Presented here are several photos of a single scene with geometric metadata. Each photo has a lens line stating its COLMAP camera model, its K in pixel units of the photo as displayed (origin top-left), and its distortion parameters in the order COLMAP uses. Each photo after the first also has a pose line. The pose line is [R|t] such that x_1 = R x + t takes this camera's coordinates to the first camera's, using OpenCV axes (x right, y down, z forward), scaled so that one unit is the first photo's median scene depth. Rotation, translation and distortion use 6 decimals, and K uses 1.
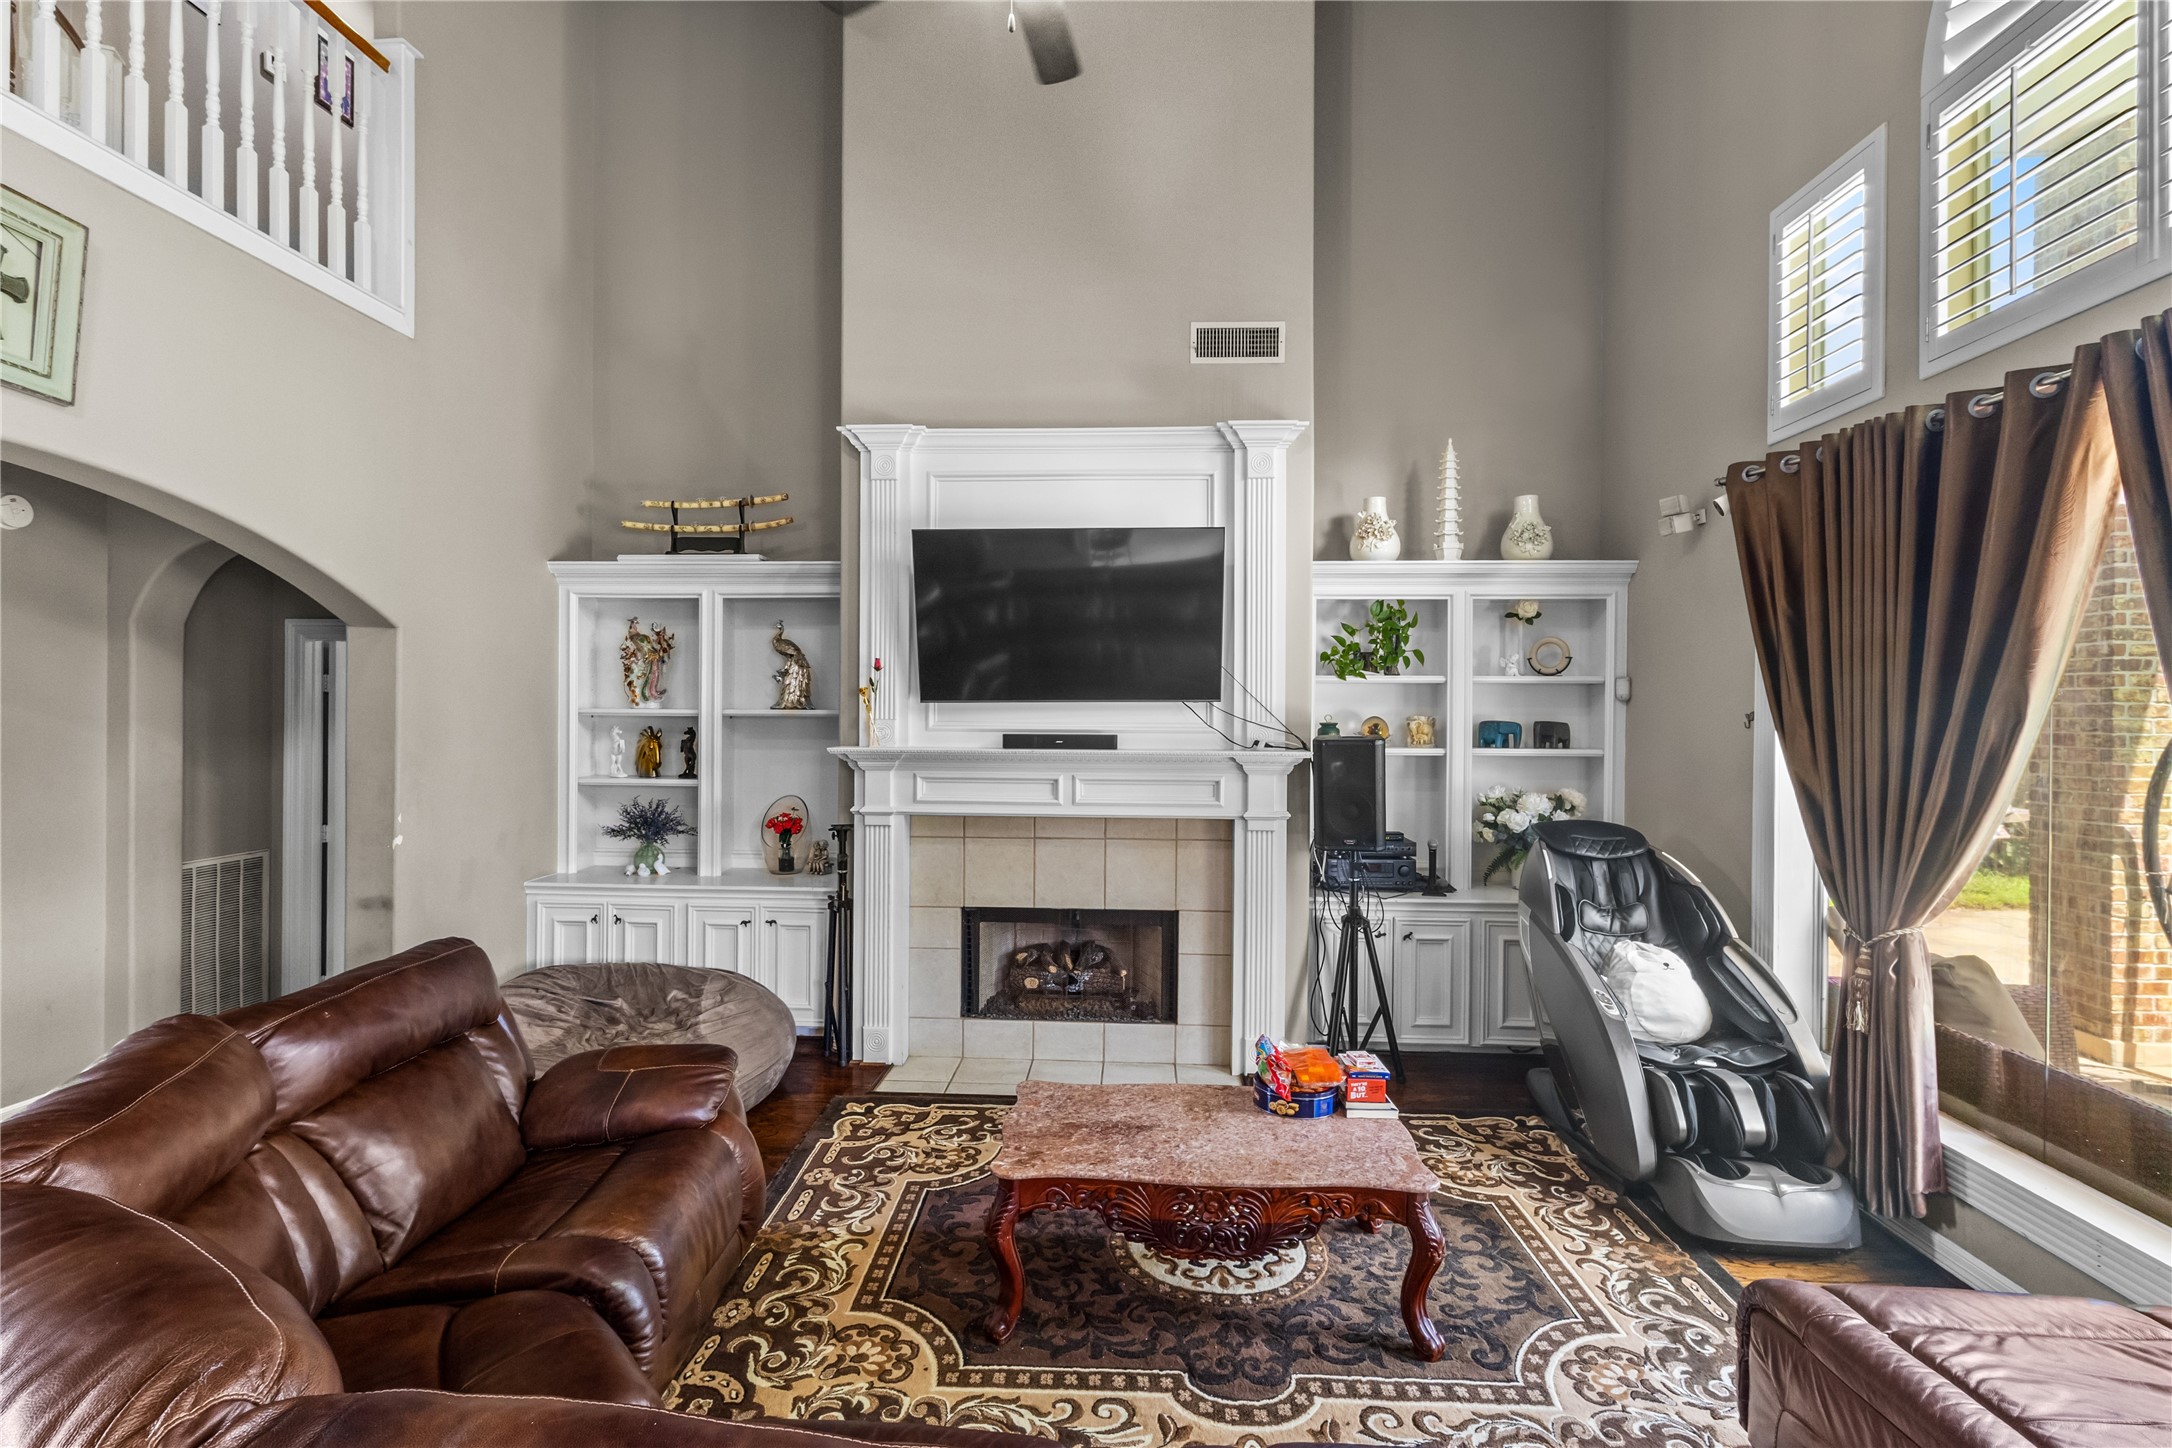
lens RADIAL K [[997.5, 0, 1073.9], [0, 997.5, 714.0], [0, 0, 1]] dist [0.002891, 0.000581]
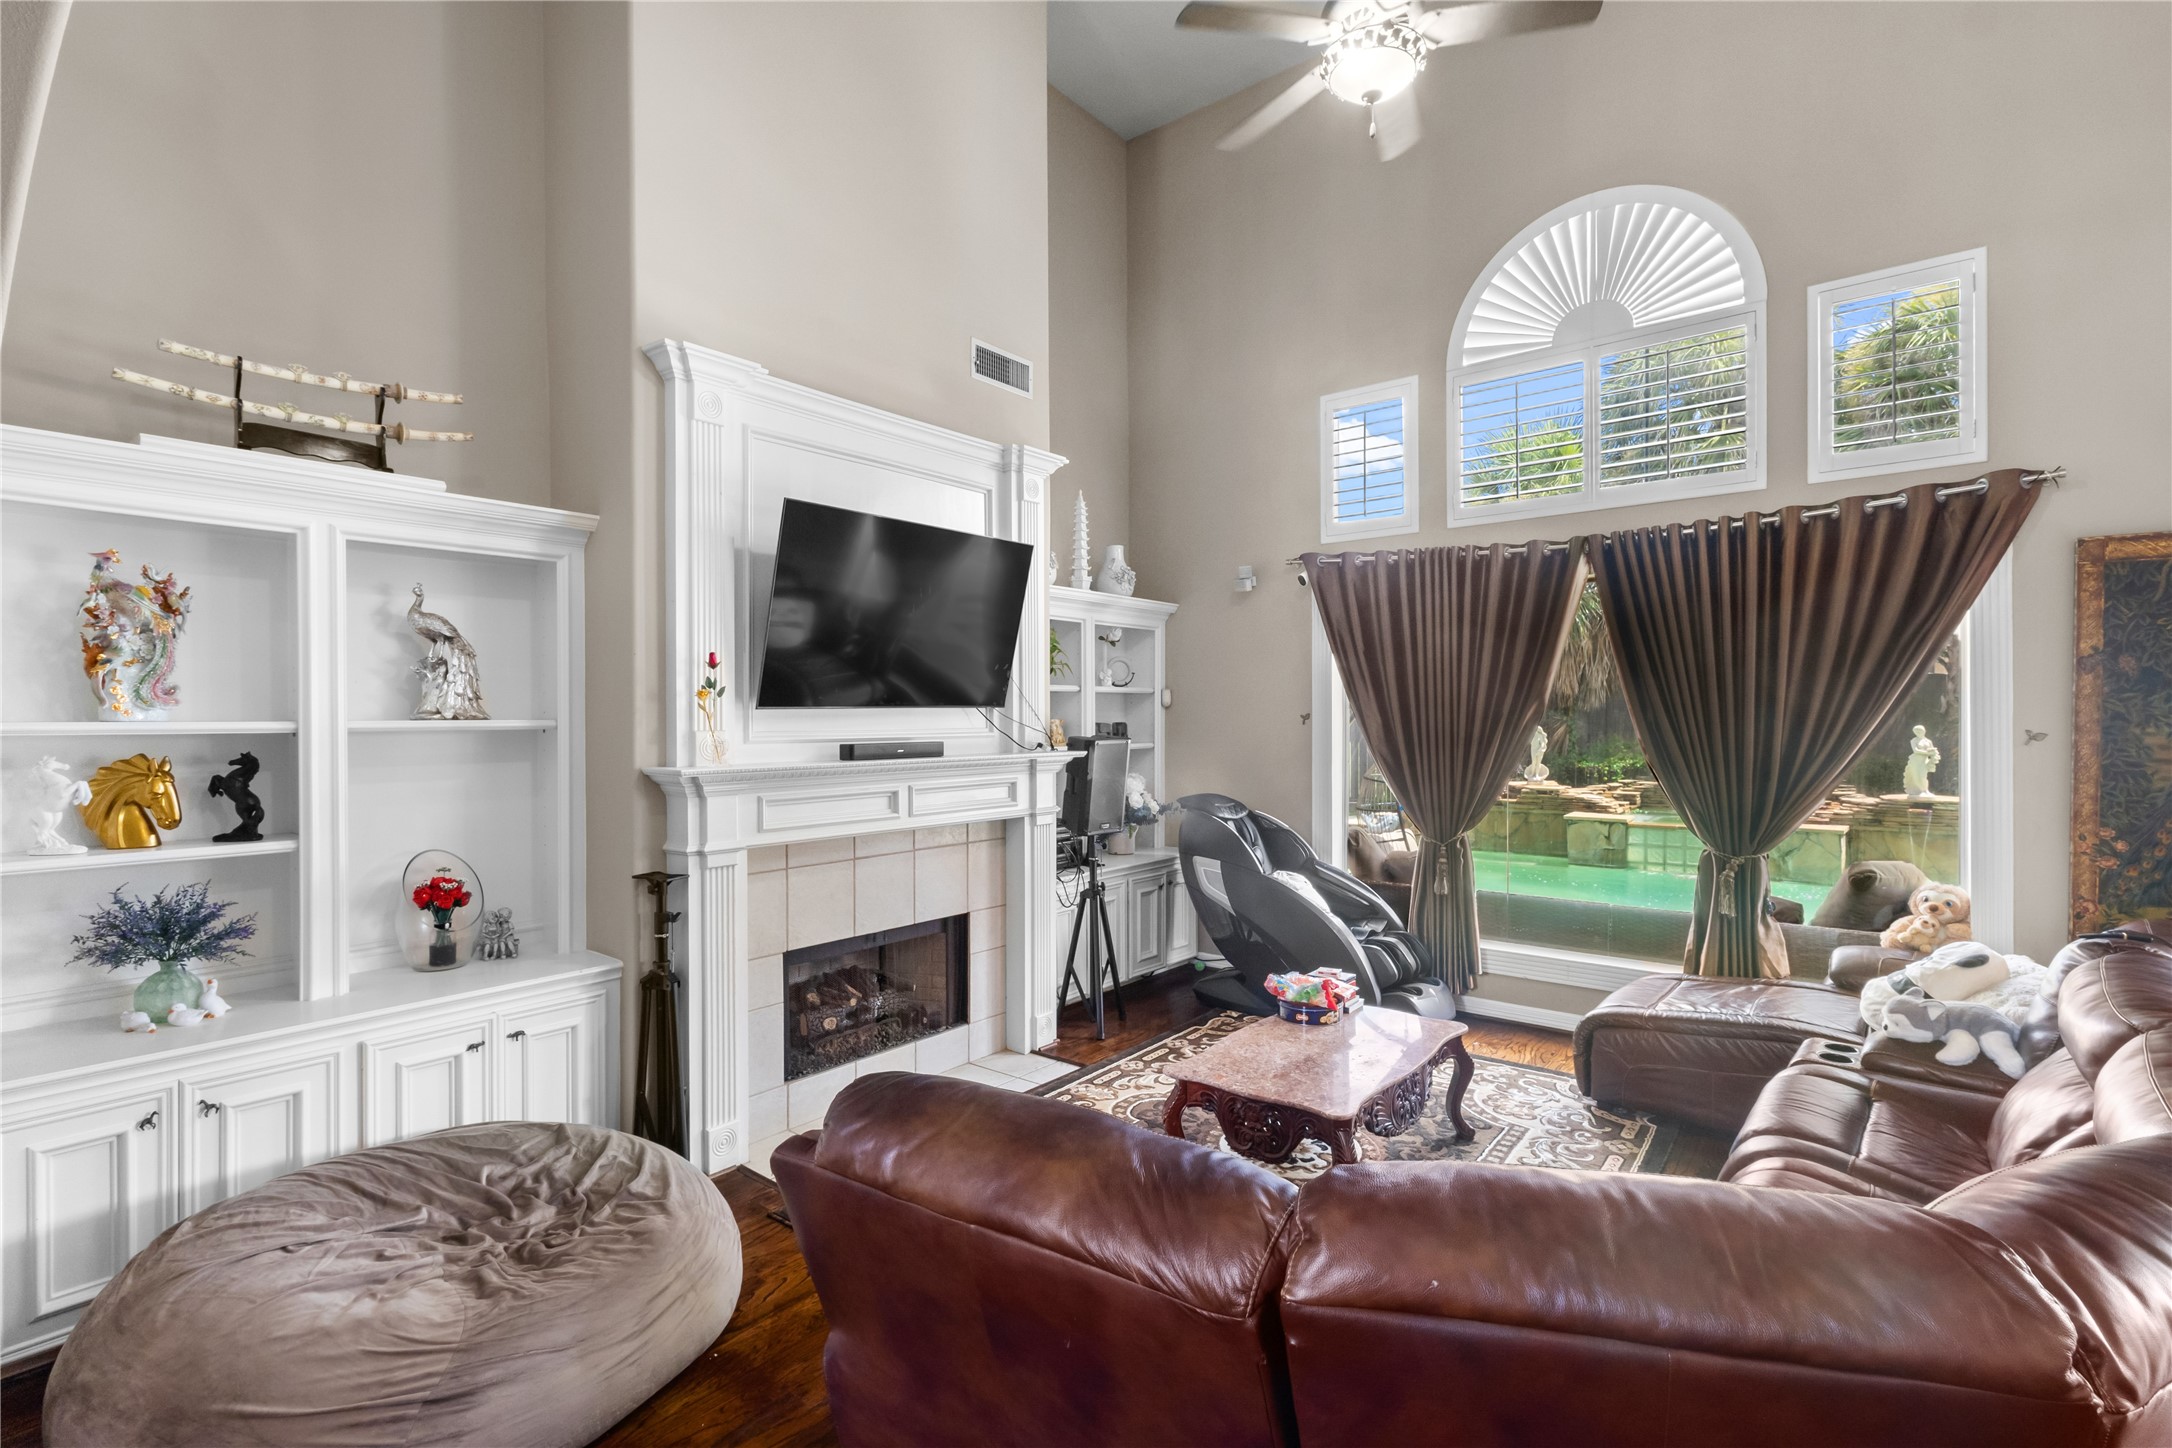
lens RADIAL K [[997.5, 0, 1076.3], [0, 997.5, 720.7], [0, 0, 1]] dist [0.002891, 0.000581]
pose [[0.591638, -0.012470, 0.806107, -0.645586], [0.010508, 0.999915, 0.007756, -0.005274], [-0.806135, 0.003882, 0.591719, 0.306990]]
